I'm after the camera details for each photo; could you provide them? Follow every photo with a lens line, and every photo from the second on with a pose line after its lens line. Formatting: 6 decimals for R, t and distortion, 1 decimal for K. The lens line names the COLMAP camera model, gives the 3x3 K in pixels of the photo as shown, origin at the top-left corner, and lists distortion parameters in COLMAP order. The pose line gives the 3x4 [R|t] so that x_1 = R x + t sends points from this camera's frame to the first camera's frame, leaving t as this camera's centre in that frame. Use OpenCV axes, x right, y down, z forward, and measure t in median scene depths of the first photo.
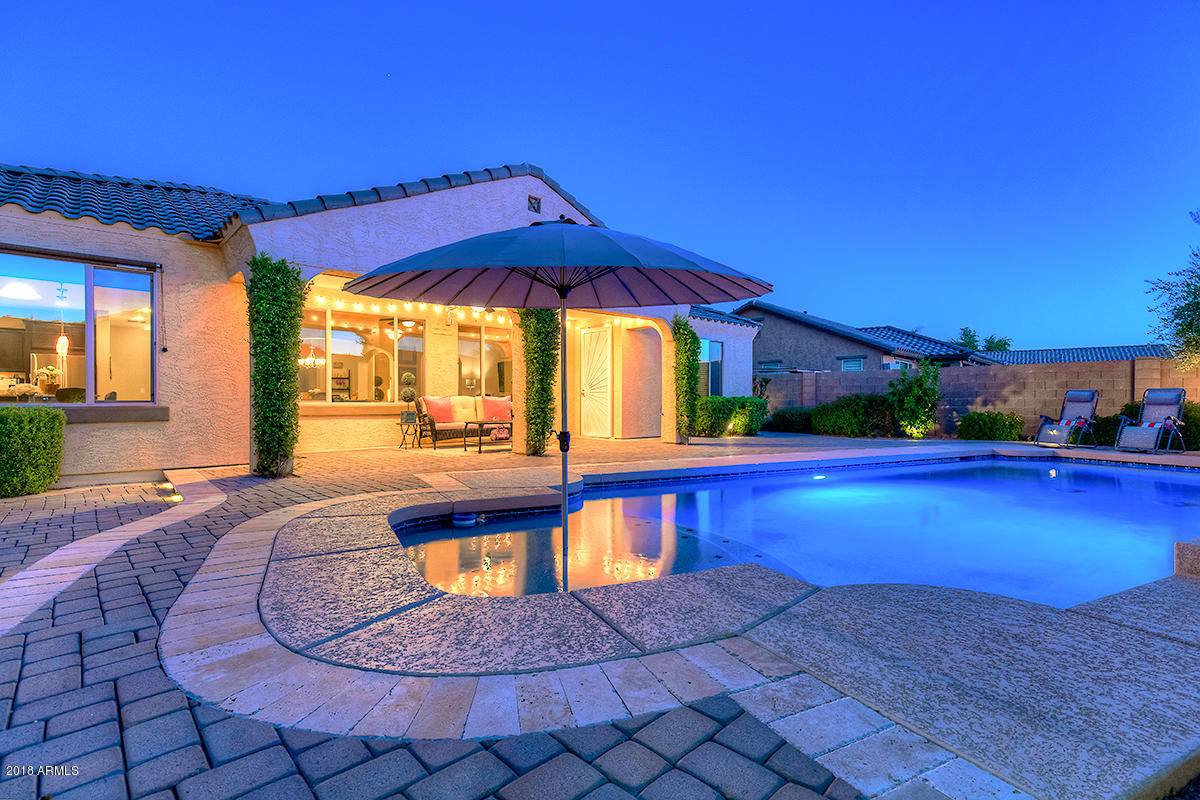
lens RADIAL K [[564.9, 0, 600.0], [0, 564.9, 400.0], [0, 0, 1]] dist [-0.000066, -0.000009]
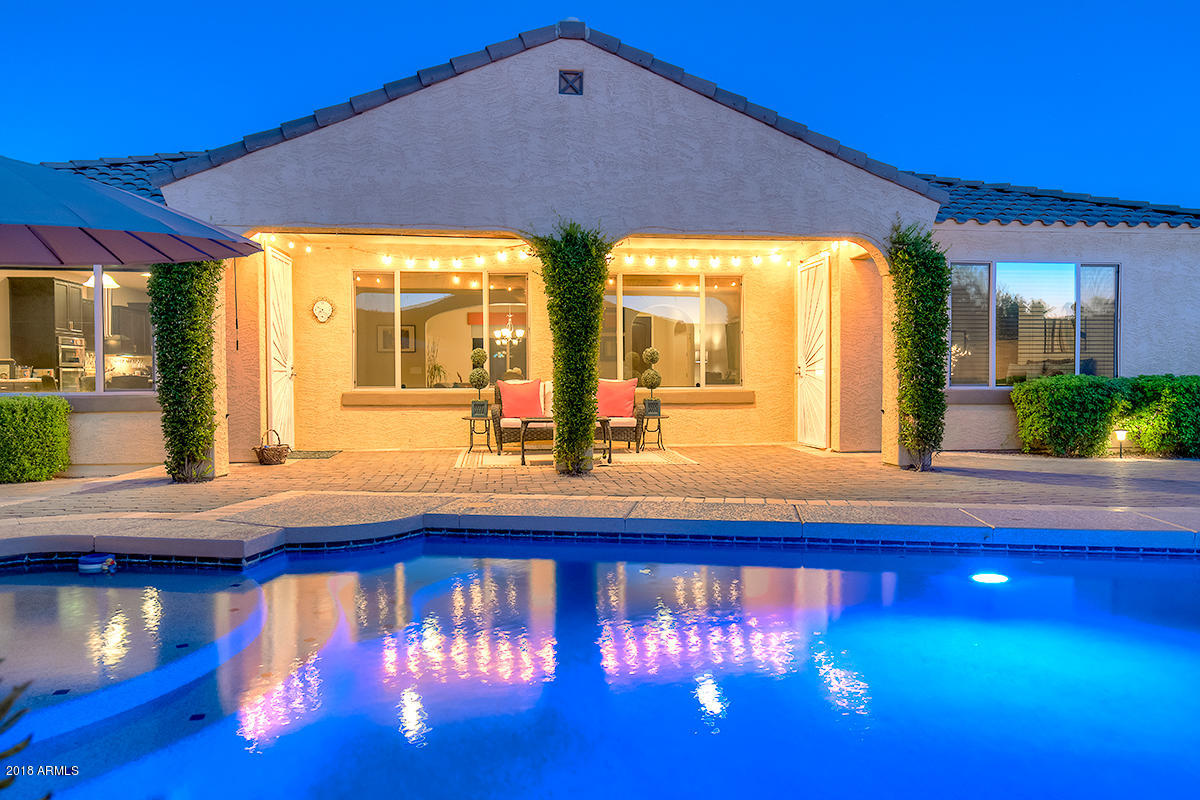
lens RADIAL K [[812.2, 0, 605.2], [0, 812.2, 381.6], [0, 0, 1]] dist [-0.001168, -0.002147]
pose [[0.807379, -0.000523, -0.590033, 0.445999], [0.005263, 0.999966, 0.006314, -0.011874], [0.590010, -0.008203, 0.807354, 0.269147]]
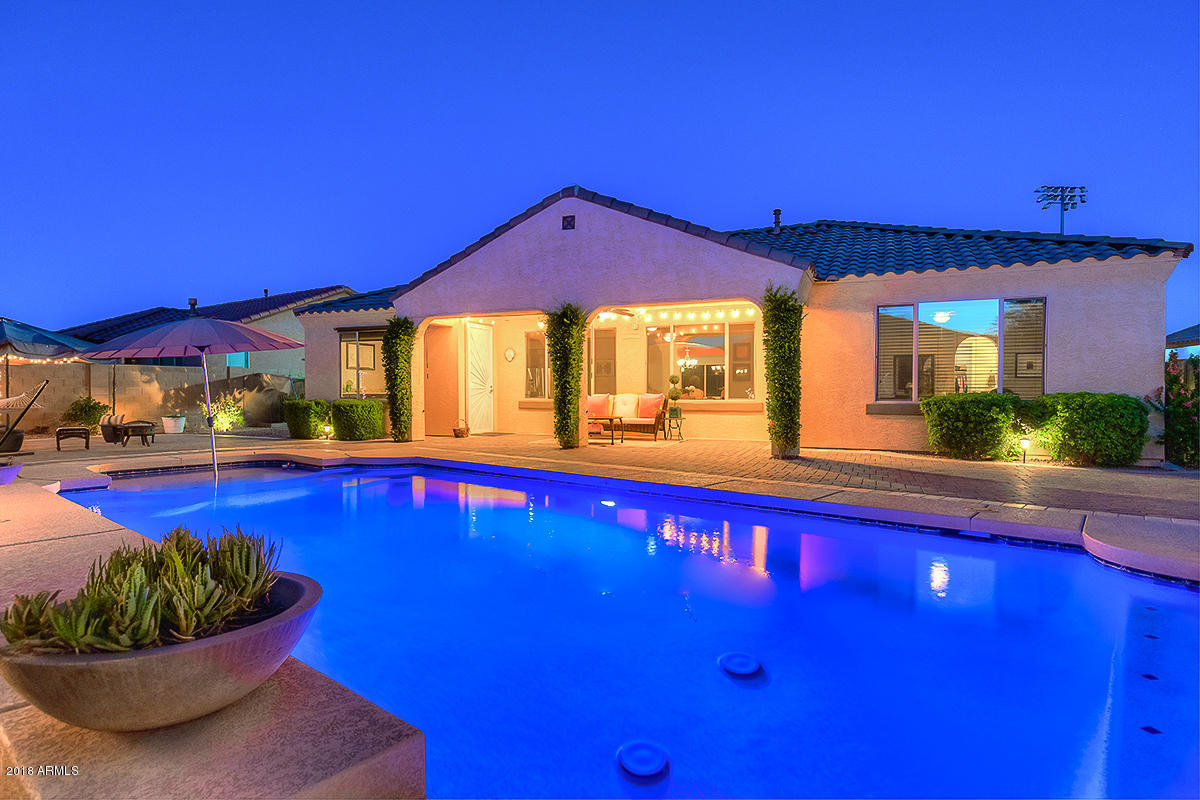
lens RADIAL K [[635.2, 0, 600.0], [0, 635.2, 400.0], [0, 0, 1]] dist [0.003772, 0.000684]
pose [[0.388165, 0.011469, -0.921518, 1.030474], [0.003202, 0.999900, 0.013793, -0.014467], [0.921584, -0.008304, 0.388090, 0.555563]]
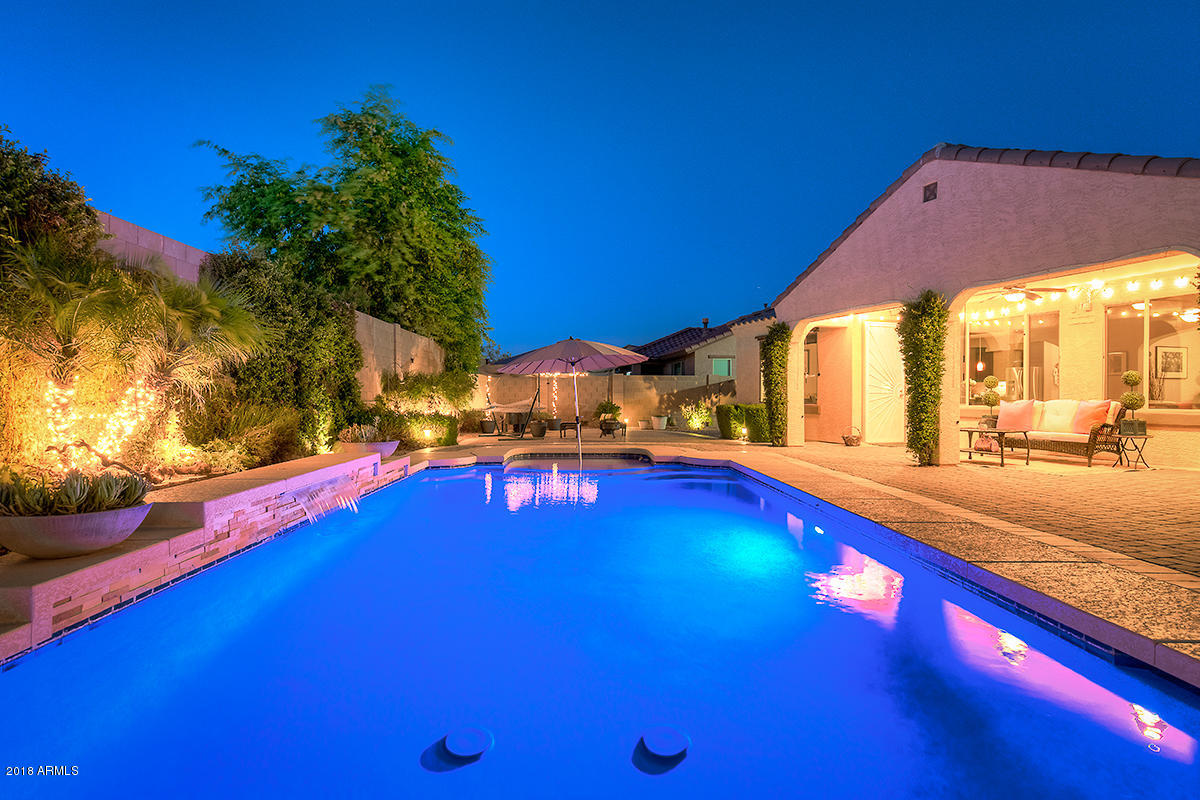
lens RADIAL K [[635.2, 0, 600.0], [0, 635.2, 400.0], [0, 0, 1]] dist [0.003772, 0.000684]
pose [[-0.428783, 0.006205, -0.903386, 1.017187], [0.003597, 0.999980, 0.005161, -0.016042], [0.903400, -0.001037, -0.428797, 0.932865]]
